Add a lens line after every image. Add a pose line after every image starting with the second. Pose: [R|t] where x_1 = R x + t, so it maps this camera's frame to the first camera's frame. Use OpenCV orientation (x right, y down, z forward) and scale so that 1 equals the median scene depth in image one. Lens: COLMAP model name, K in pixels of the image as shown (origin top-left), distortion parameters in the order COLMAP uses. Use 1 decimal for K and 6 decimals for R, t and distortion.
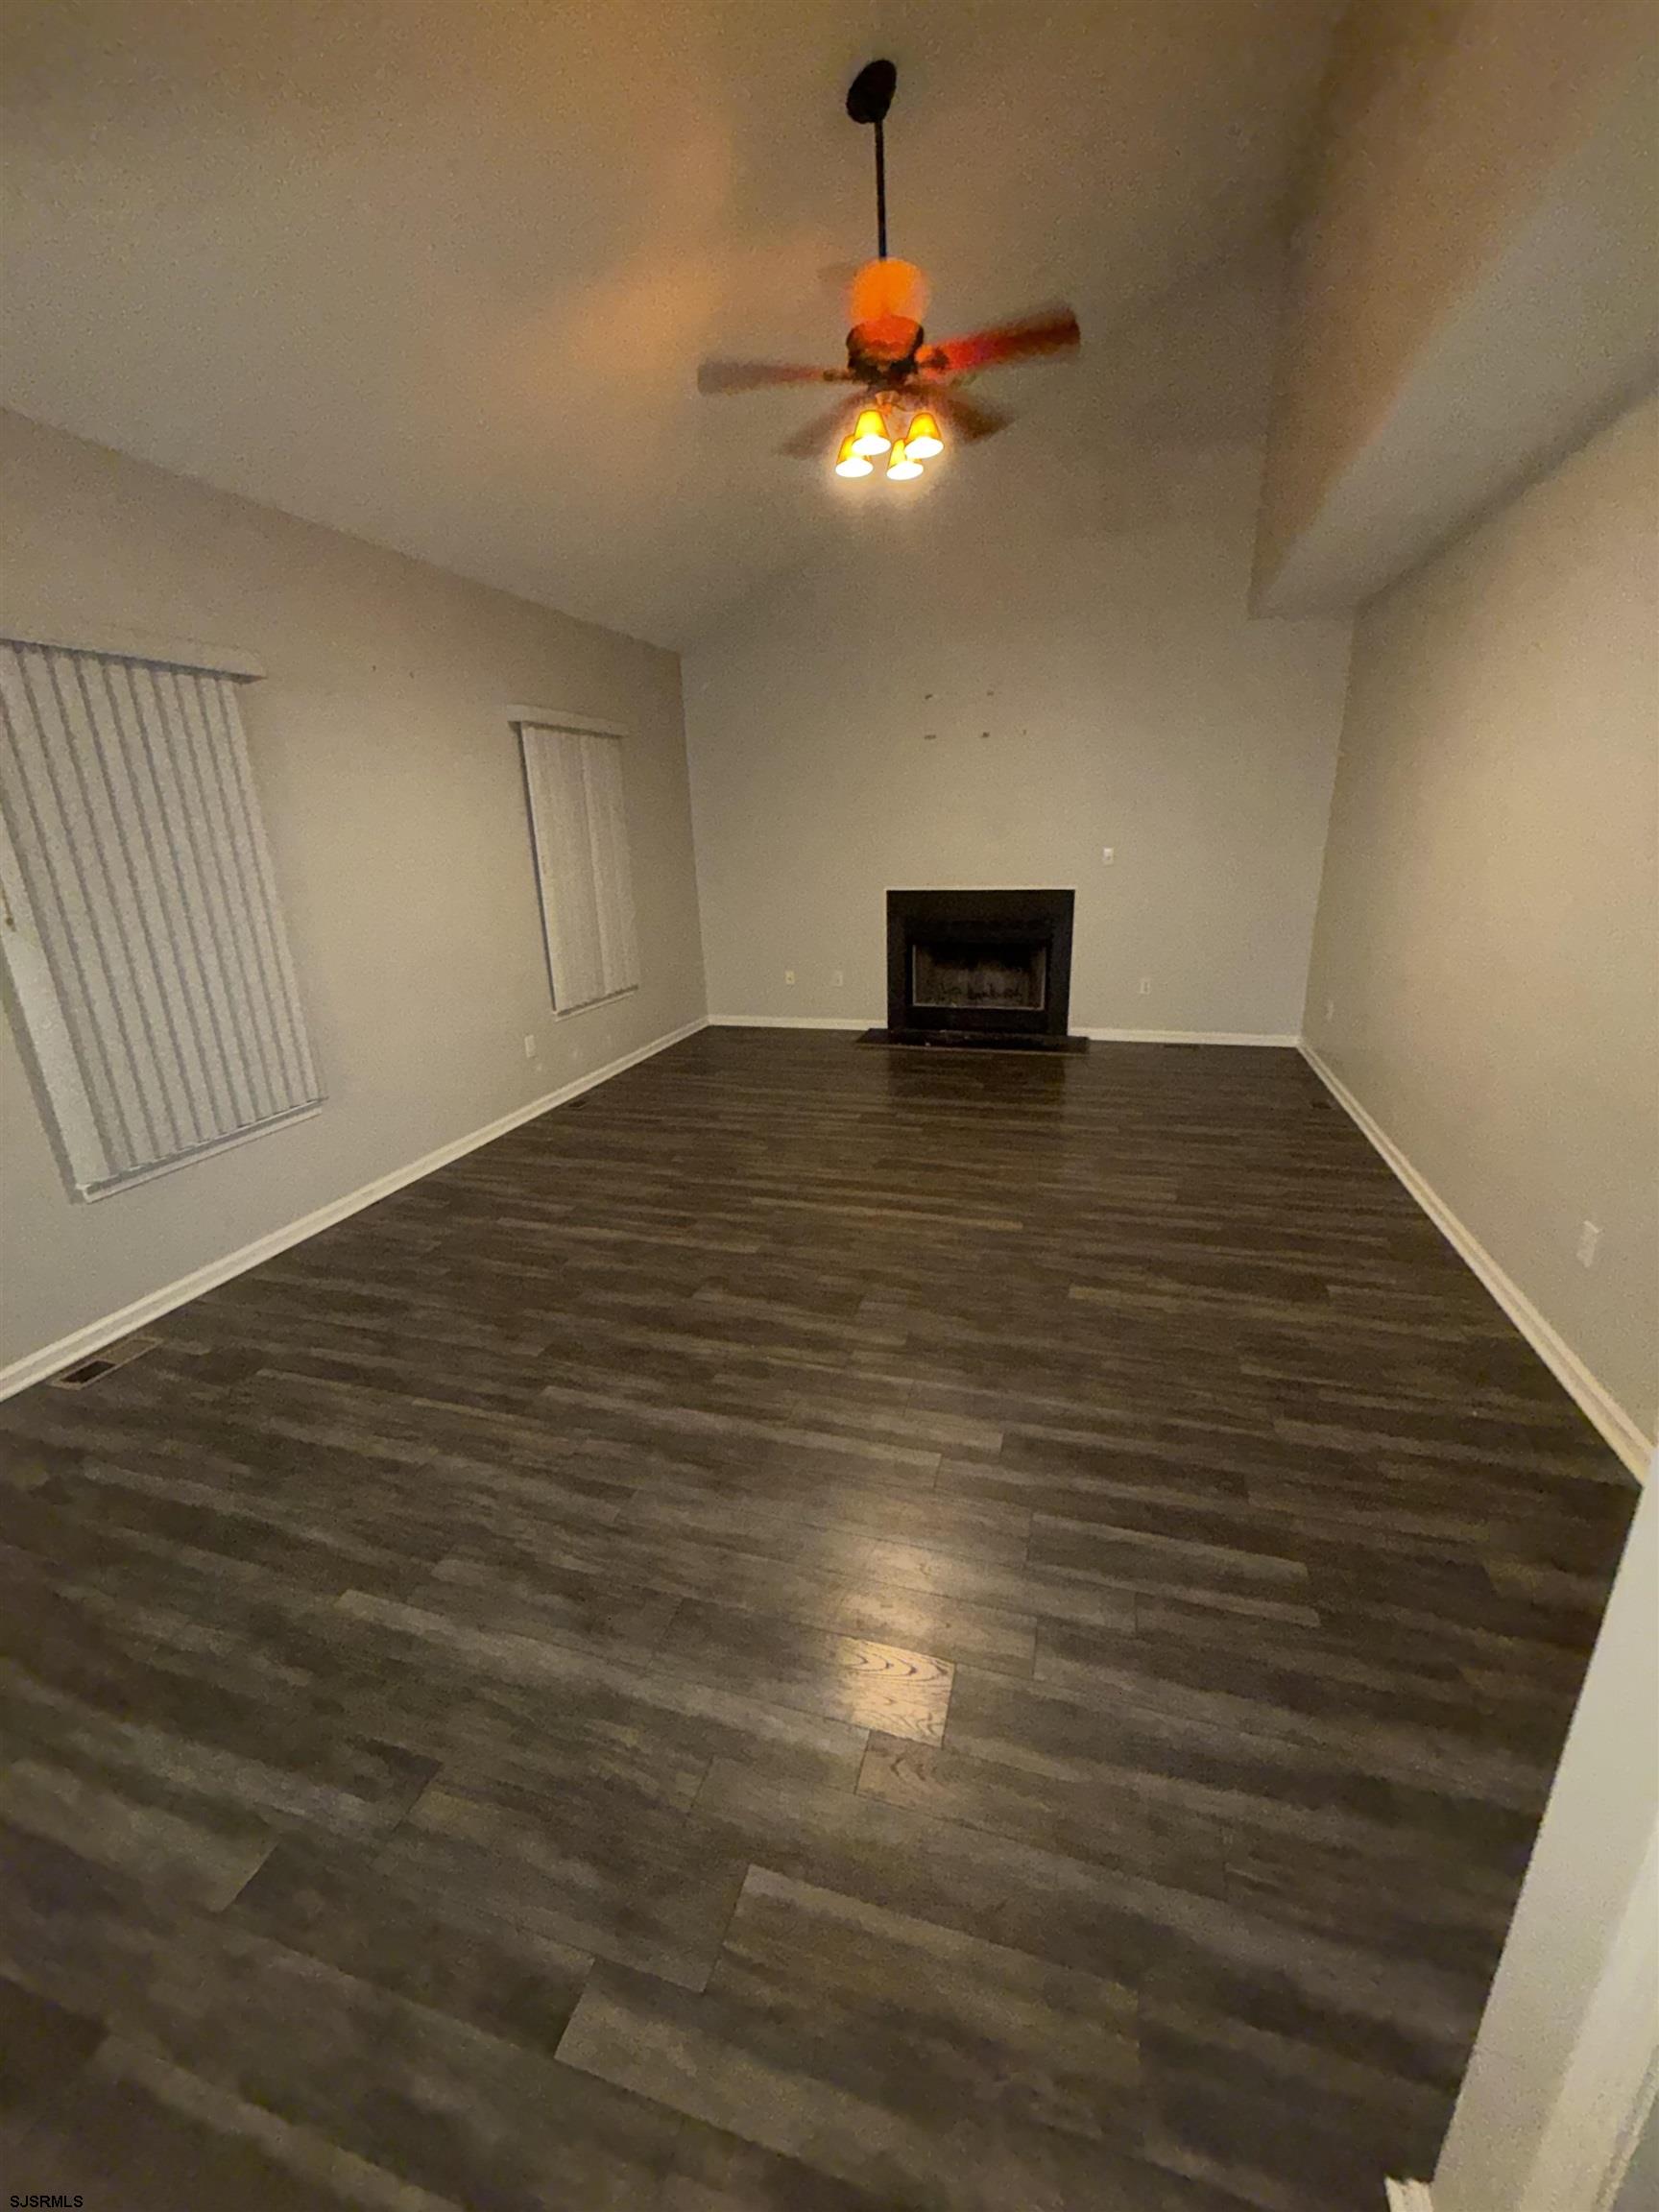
lens RADIAL K [[884.5, 0, 832.2], [0, 884.5, 1095.5], [0, 0, 1]] dist [0.001820, -0.000065]
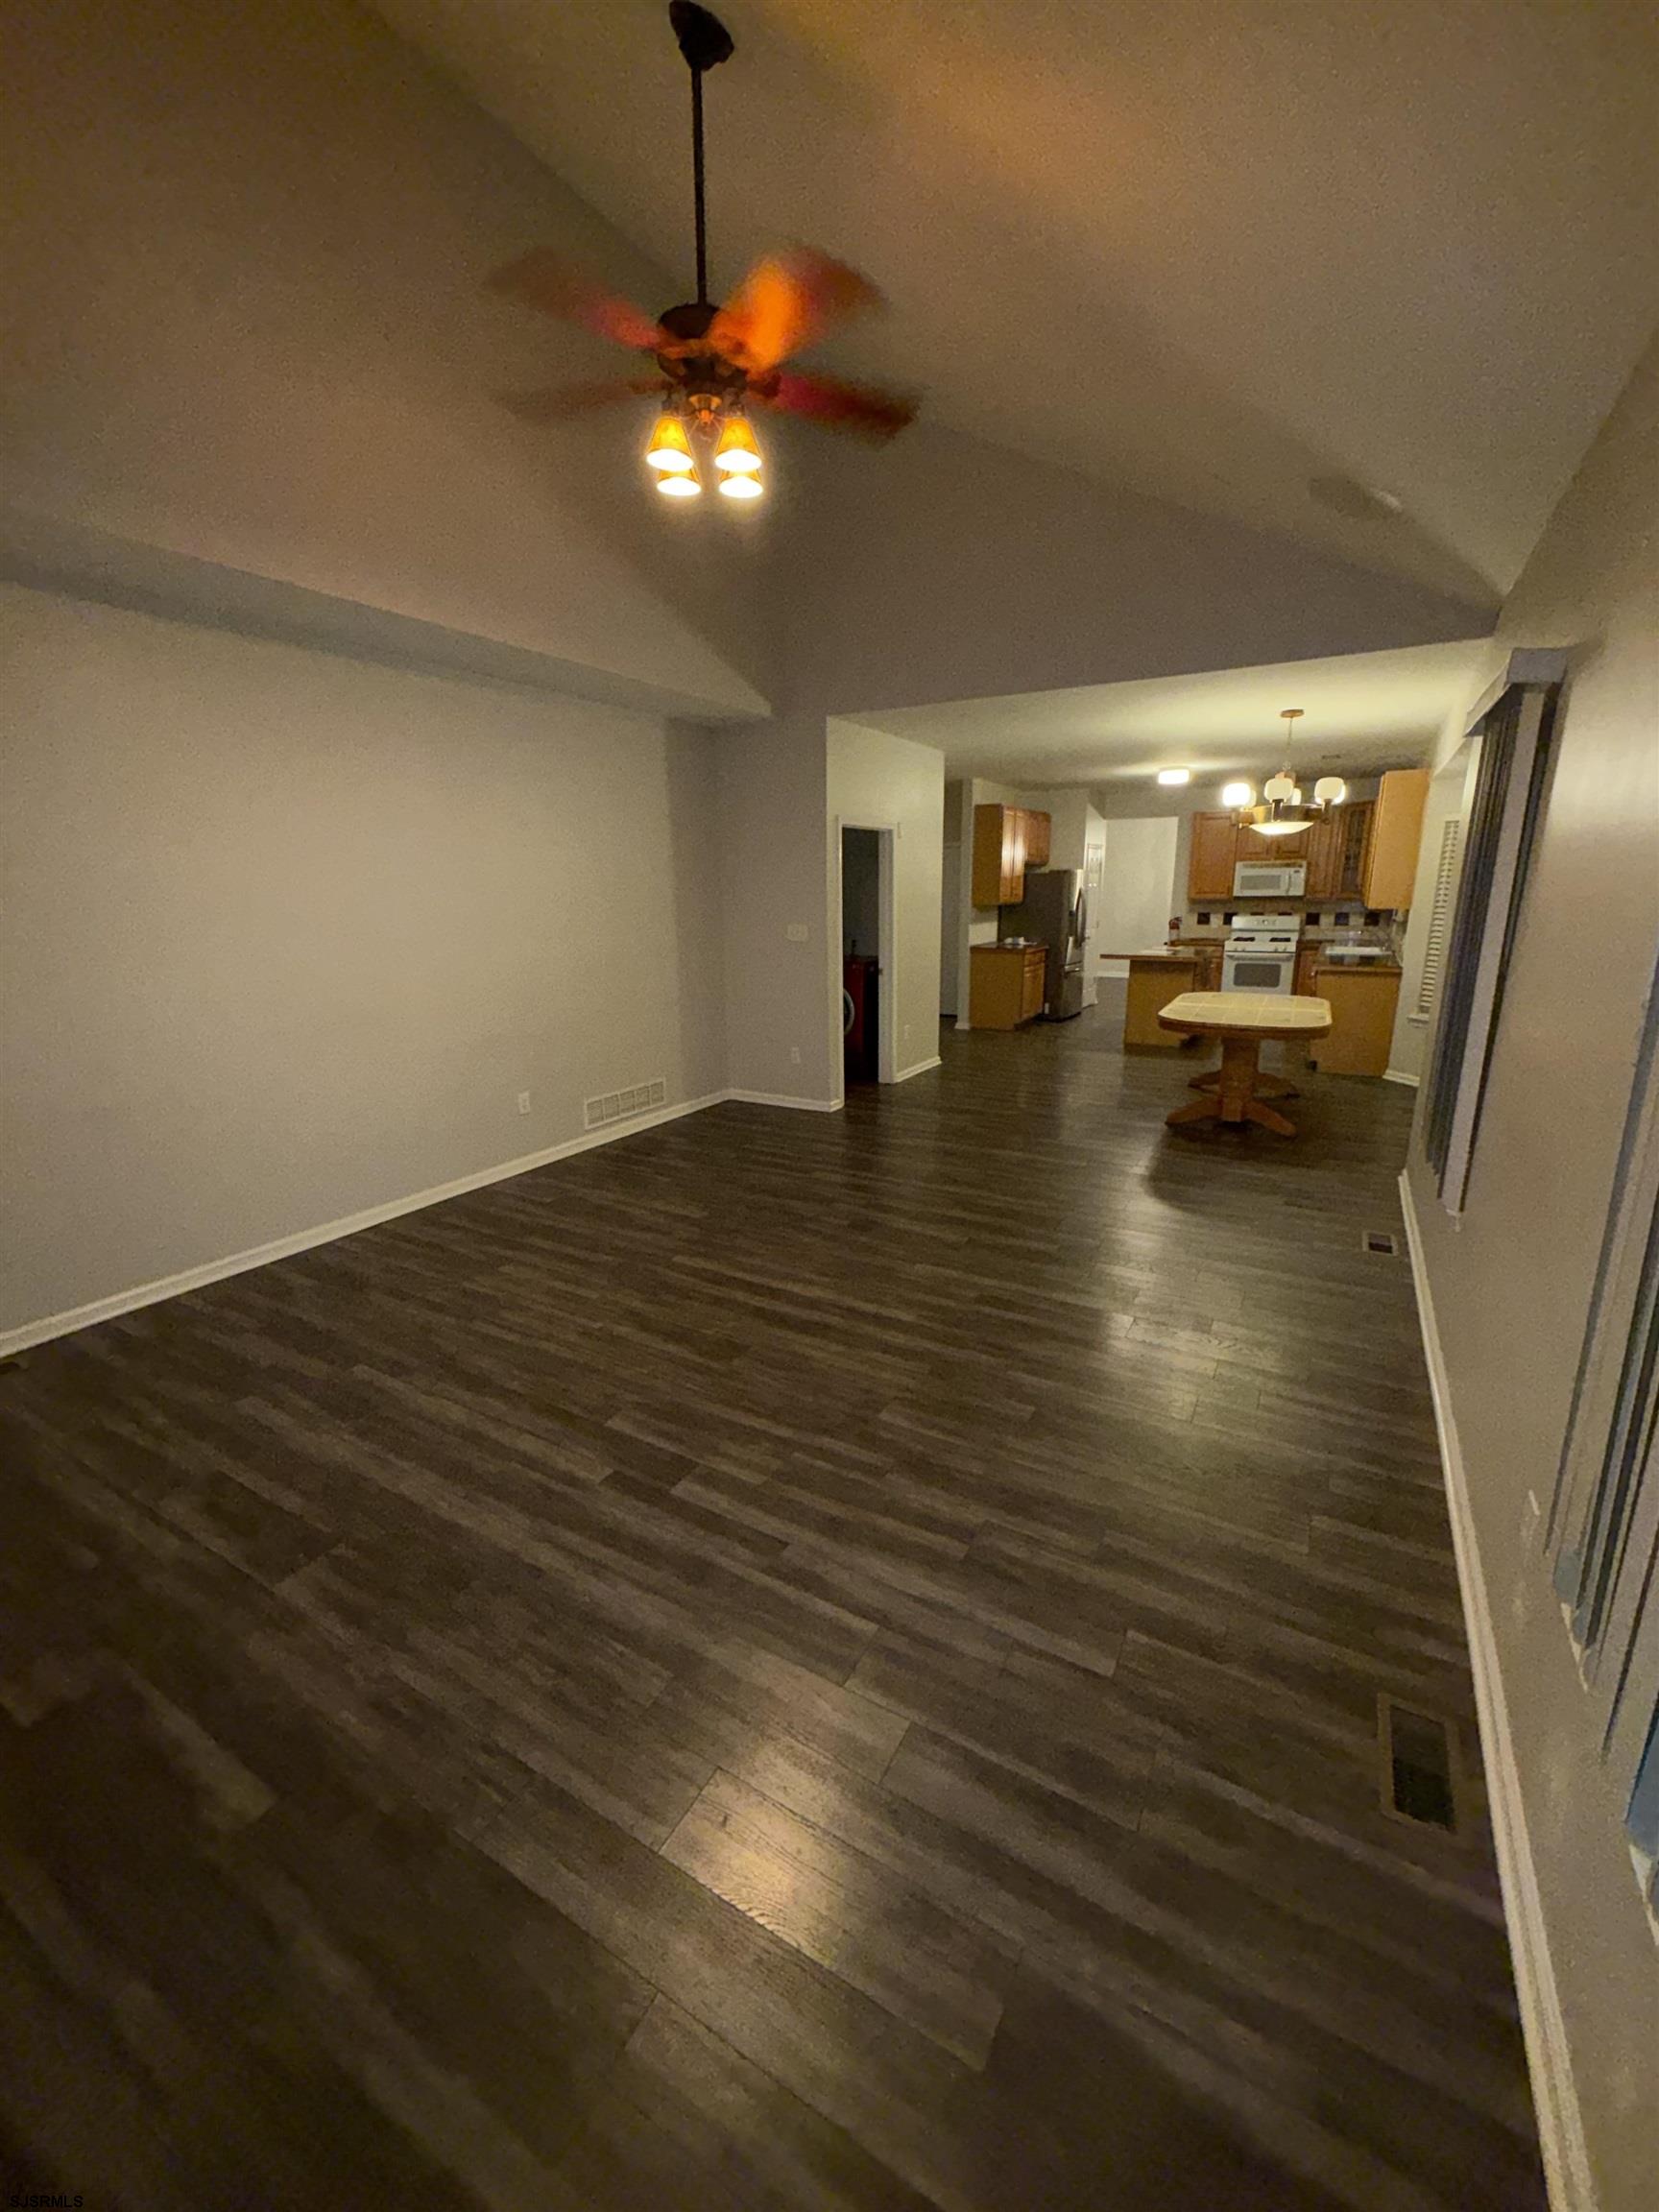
lens RADIAL K [[884.5, 0, 834.7], [0, 884.5, 1103.3], [0, 0, 1]] dist [0.001820, -0.000065]
pose [[-0.973253, -0.005898, 0.229660, -0.225977], [0.114517, 0.854164, 0.507238, -0.539013], [-0.199159, 0.519971, -0.830642, 1.732437]]
